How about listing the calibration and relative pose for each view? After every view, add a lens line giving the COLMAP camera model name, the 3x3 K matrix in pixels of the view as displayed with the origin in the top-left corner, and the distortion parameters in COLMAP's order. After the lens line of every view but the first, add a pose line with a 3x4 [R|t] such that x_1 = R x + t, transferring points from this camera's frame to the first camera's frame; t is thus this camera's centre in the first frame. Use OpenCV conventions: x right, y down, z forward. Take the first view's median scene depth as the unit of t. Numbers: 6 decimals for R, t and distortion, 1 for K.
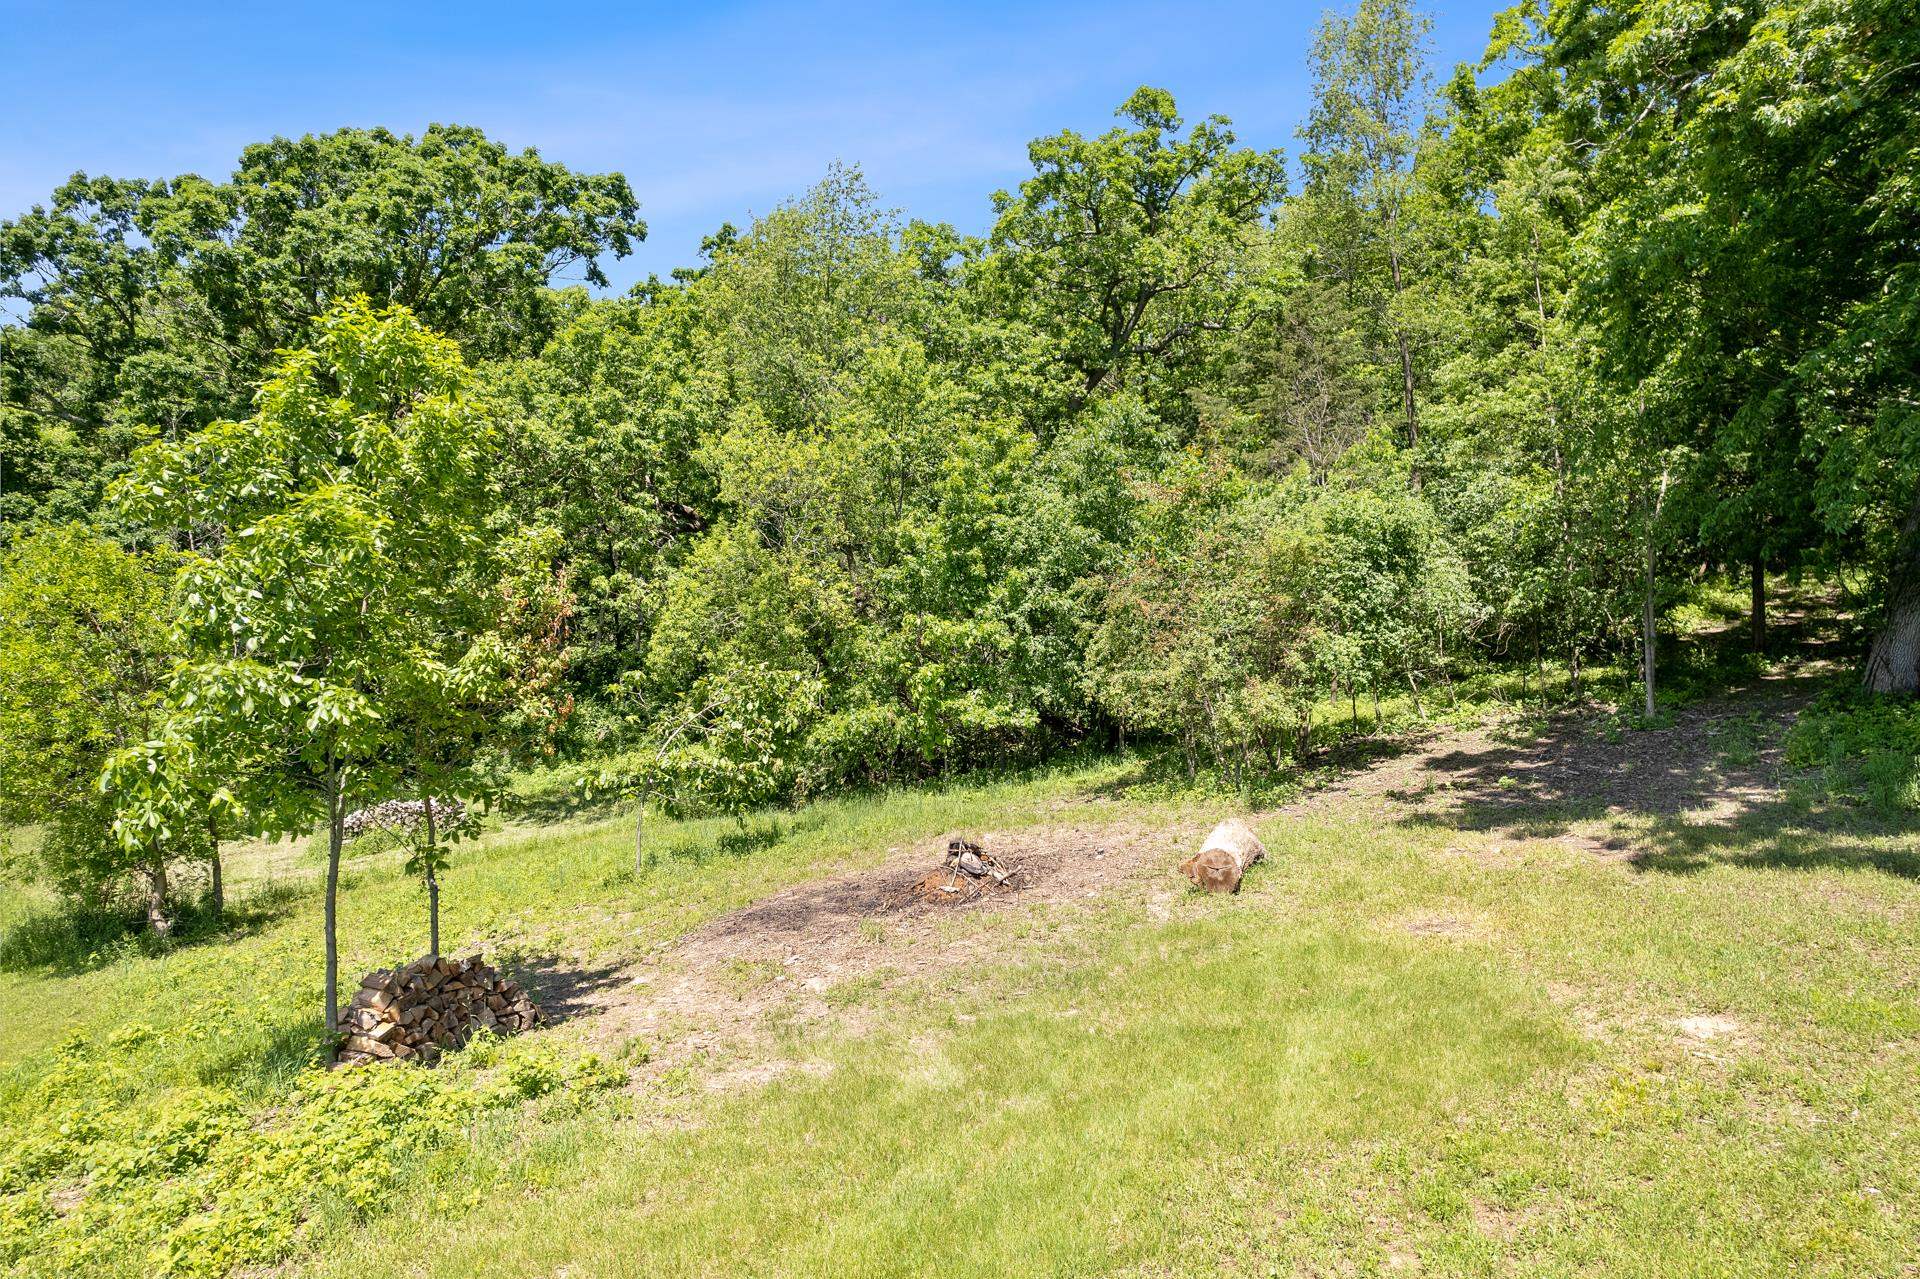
lens RADIAL K [[1230.7, 0, 959.6], [0, 1230.7, 640.7], [0, 0, 1]] dist [-0.083808, 0.072105]
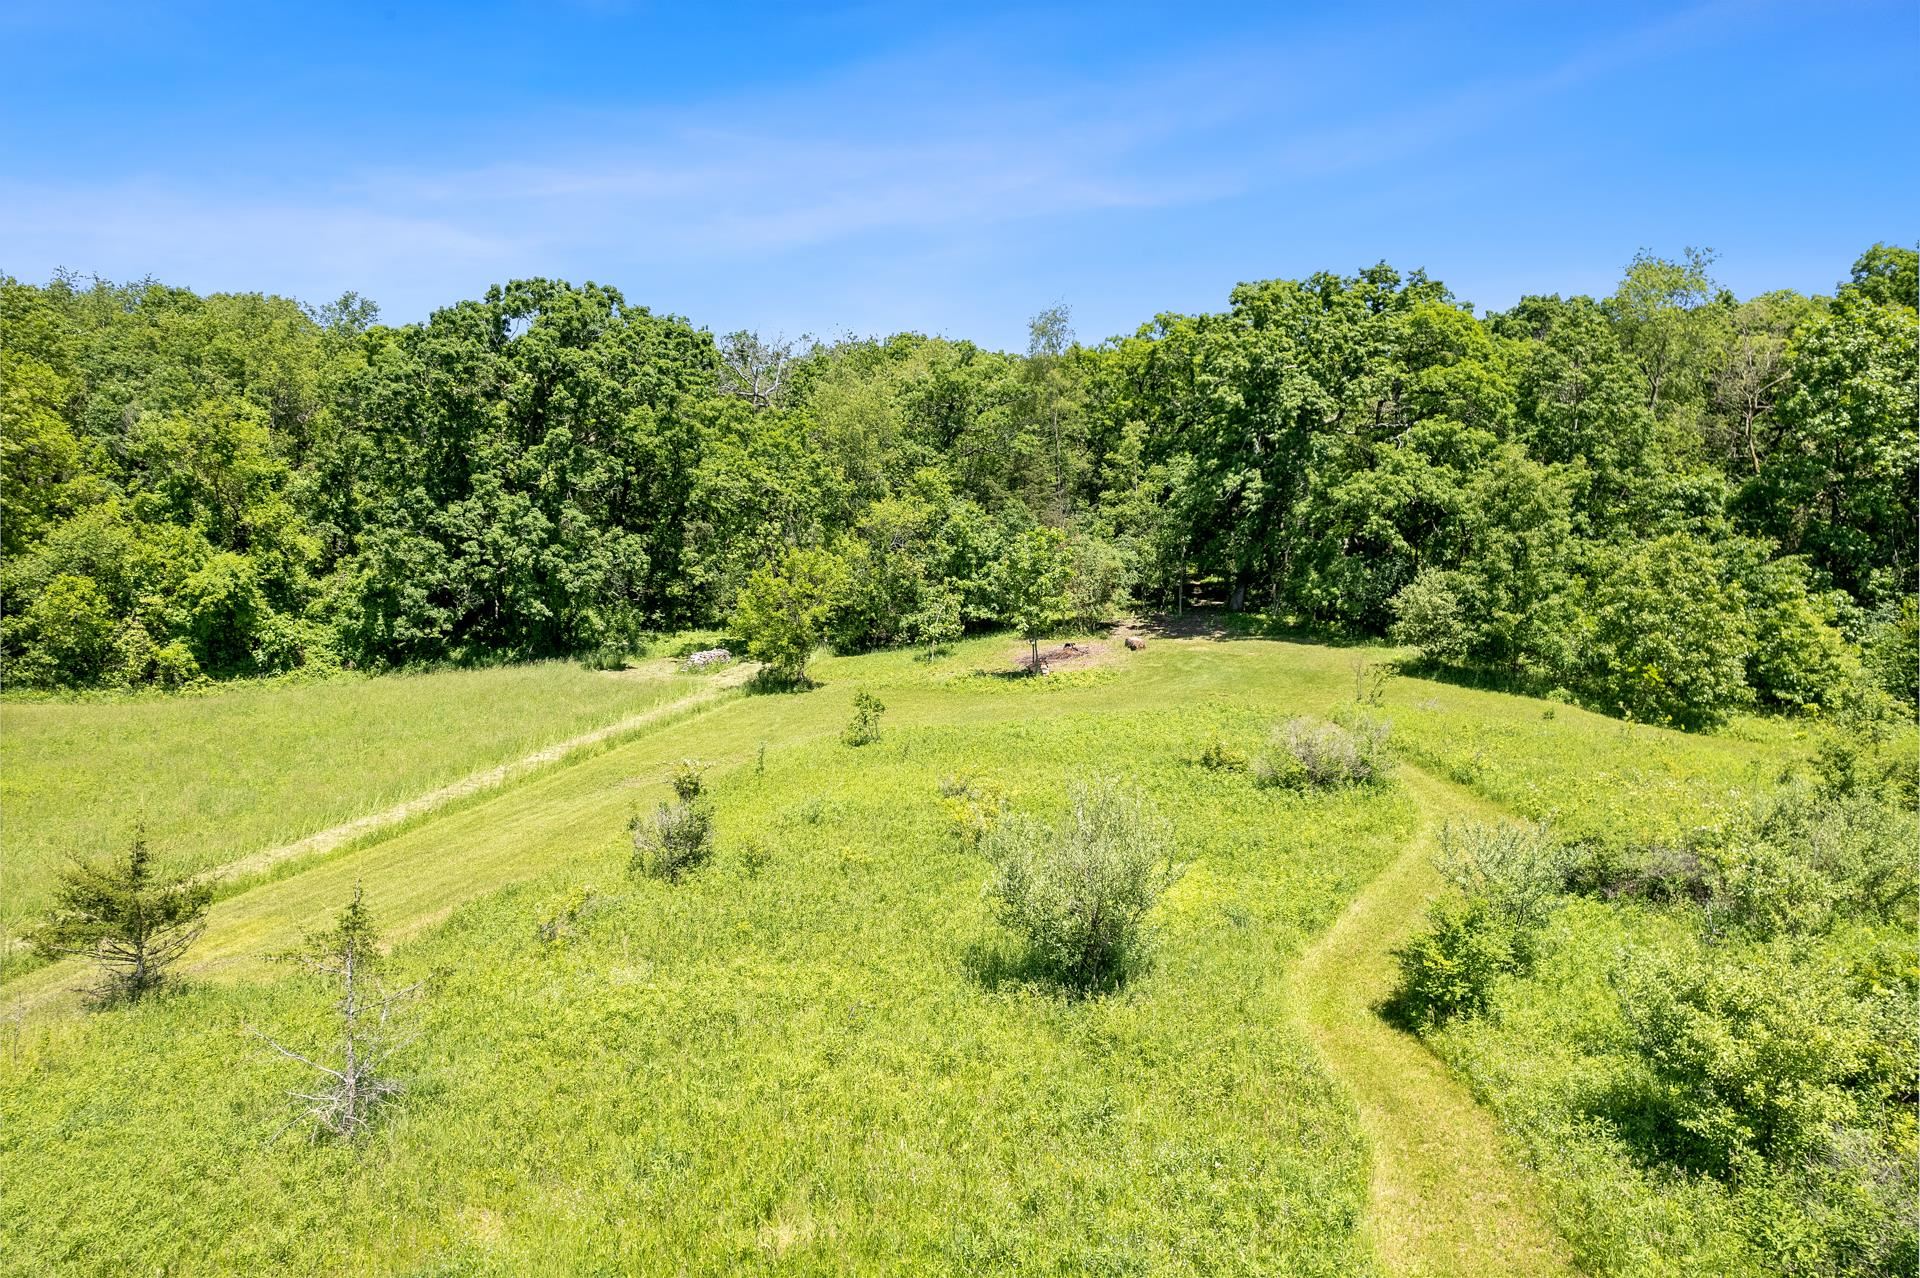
lens RADIAL K [[1230.7, 0, 940.9], [0, 1230.7, 621.9], [0, 0, 1]] dist [-0.083808, 0.072105]
pose [[0.856932, 0.008307, 0.515363, -1.591932], [-0.033432, 0.998660, 0.039491, -0.030691], [-0.514345, -0.051071, 0.856061, -1.441273]]
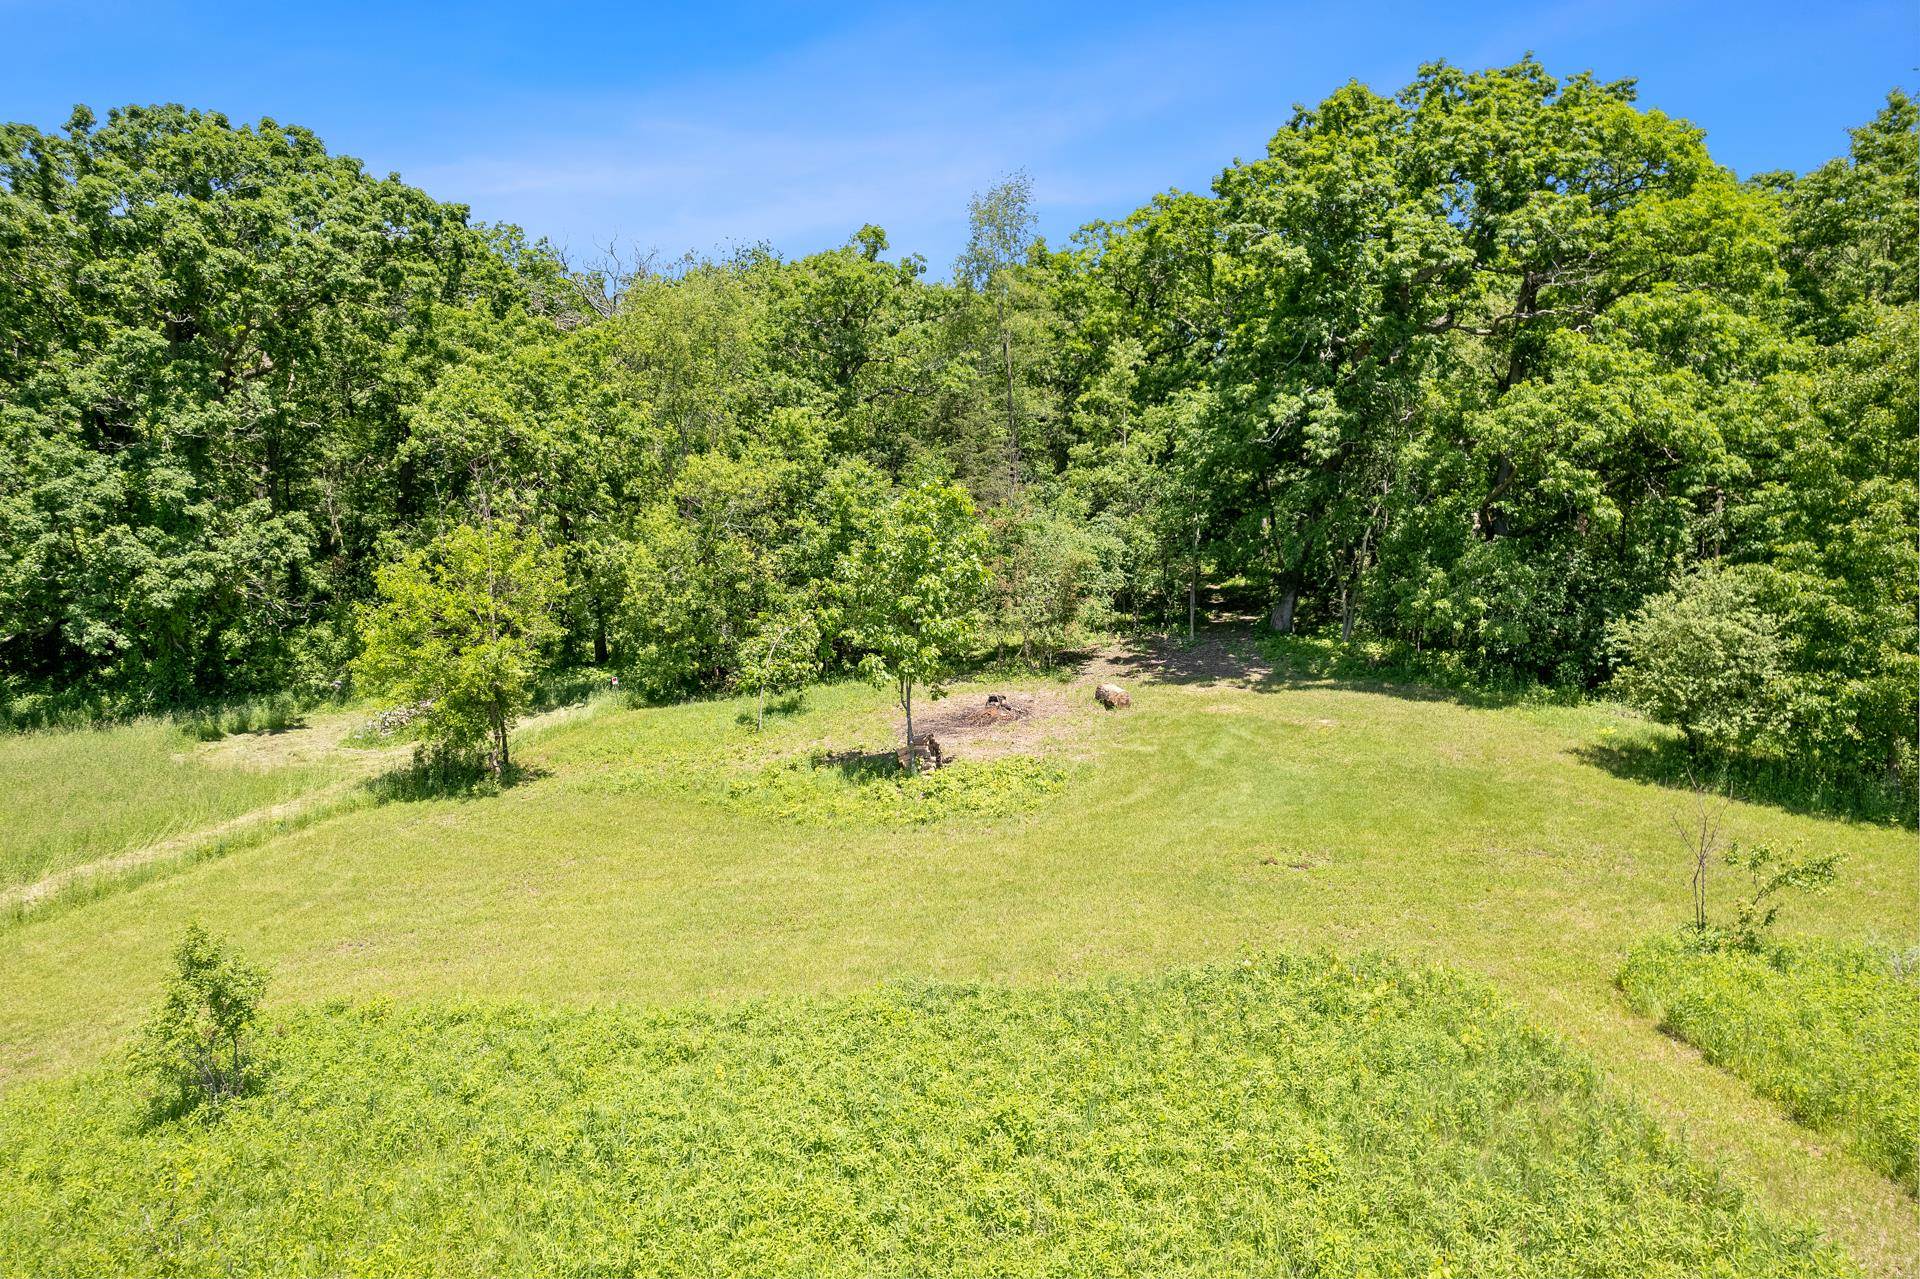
lens RADIAL K [[1230.7, 0, 953.3], [0, 1230.7, 639.3], [0, 0, 1]] dist [-0.083808, 0.072105]
pose [[0.856722, 0.000772, 0.515777, -0.812932], [-0.032119, 0.998138, 0.051858, -0.033735], [-0.514777, -0.060994, 0.855152, -0.575788]]
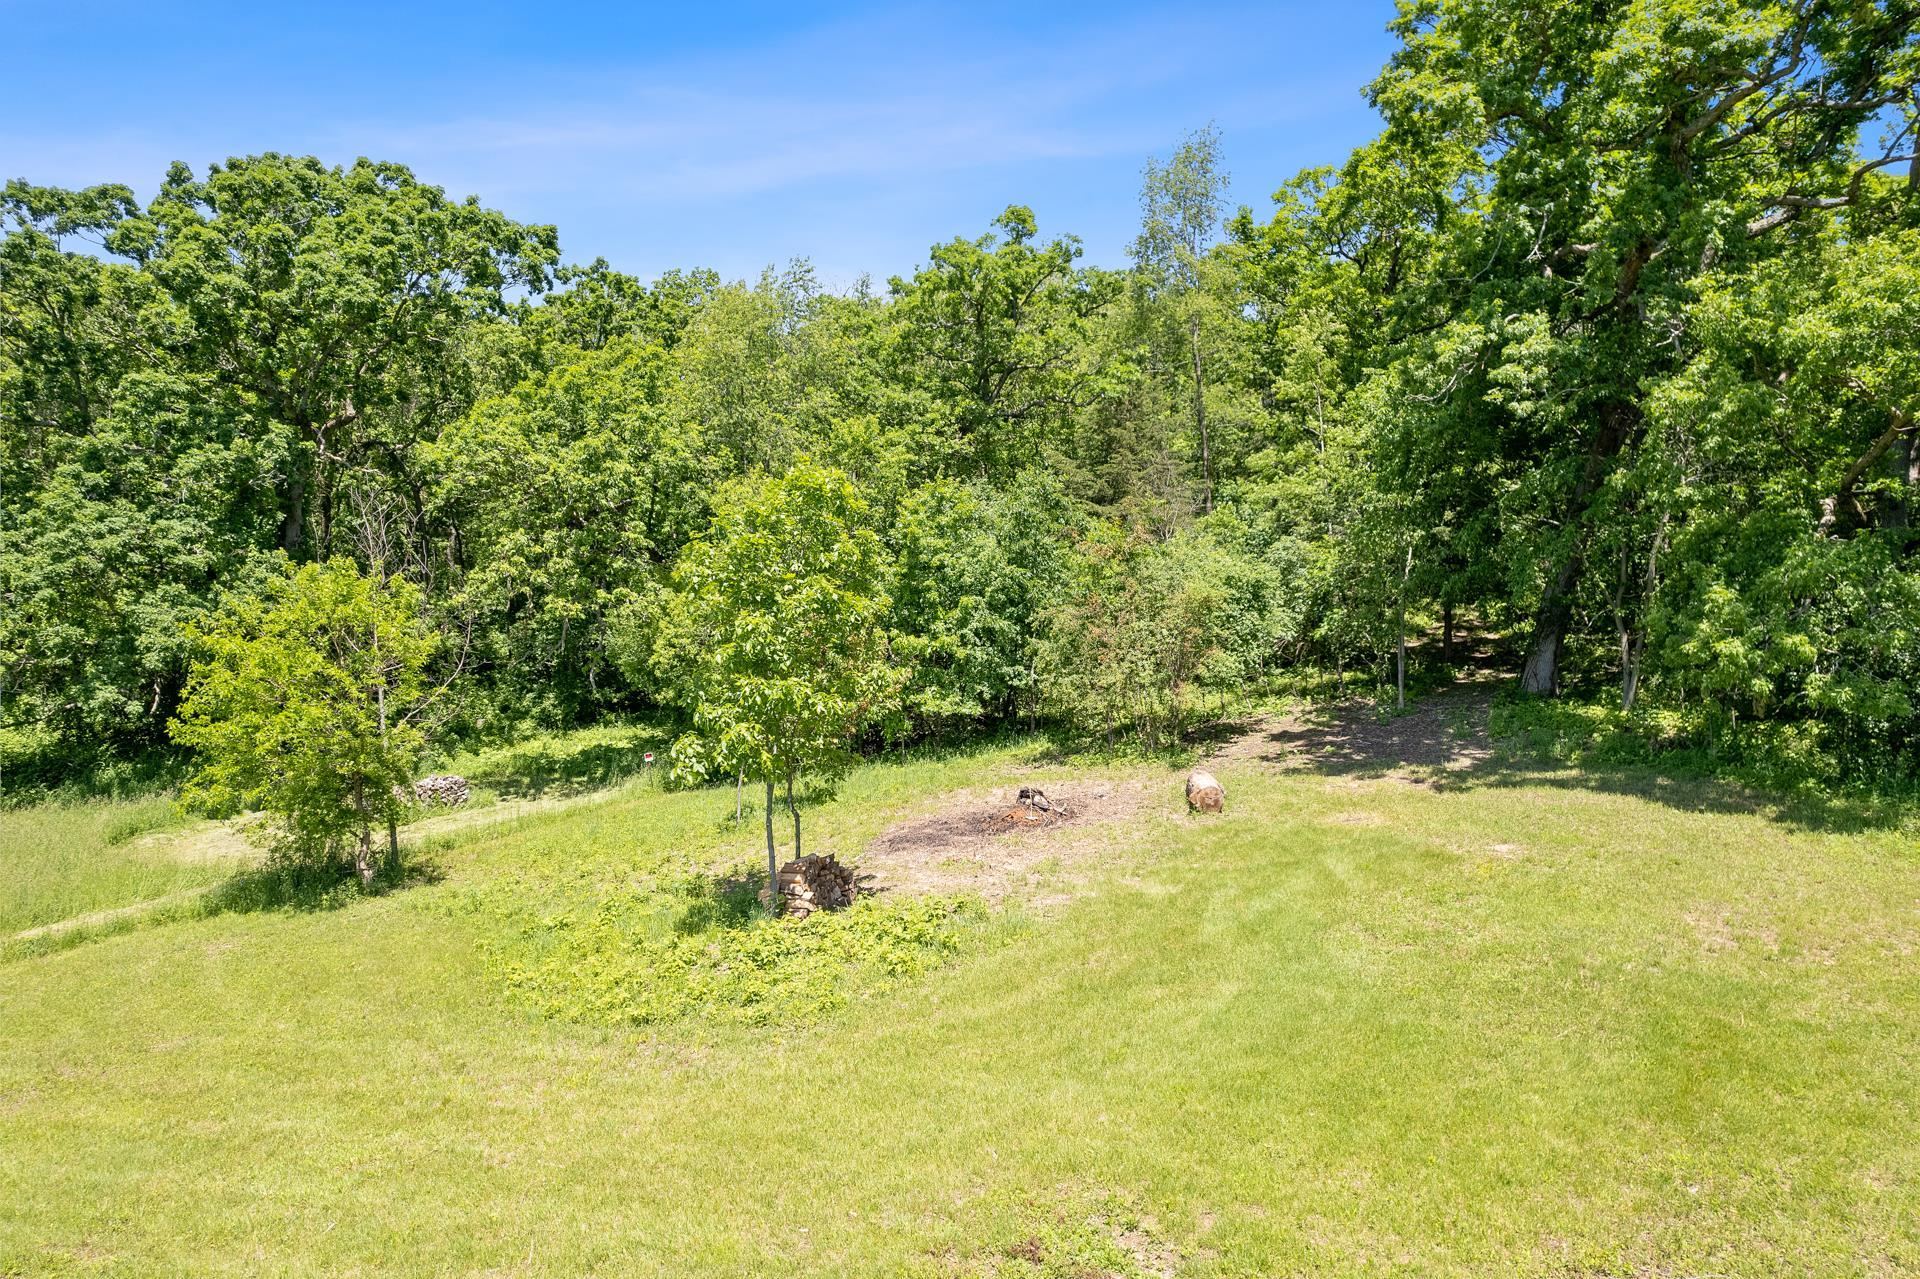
lens RADIAL K [[1230.7, 0, 956.8], [0, 1230.7, 644.3], [0, 0, 1]] dist [-0.083808, 0.072105]
pose [[0.968528, 0.012233, 0.248603, -0.318919], [-0.015363, 0.999825, 0.010654, -0.022345], [-0.248430, -0.014138, 0.968547, -0.317555]]
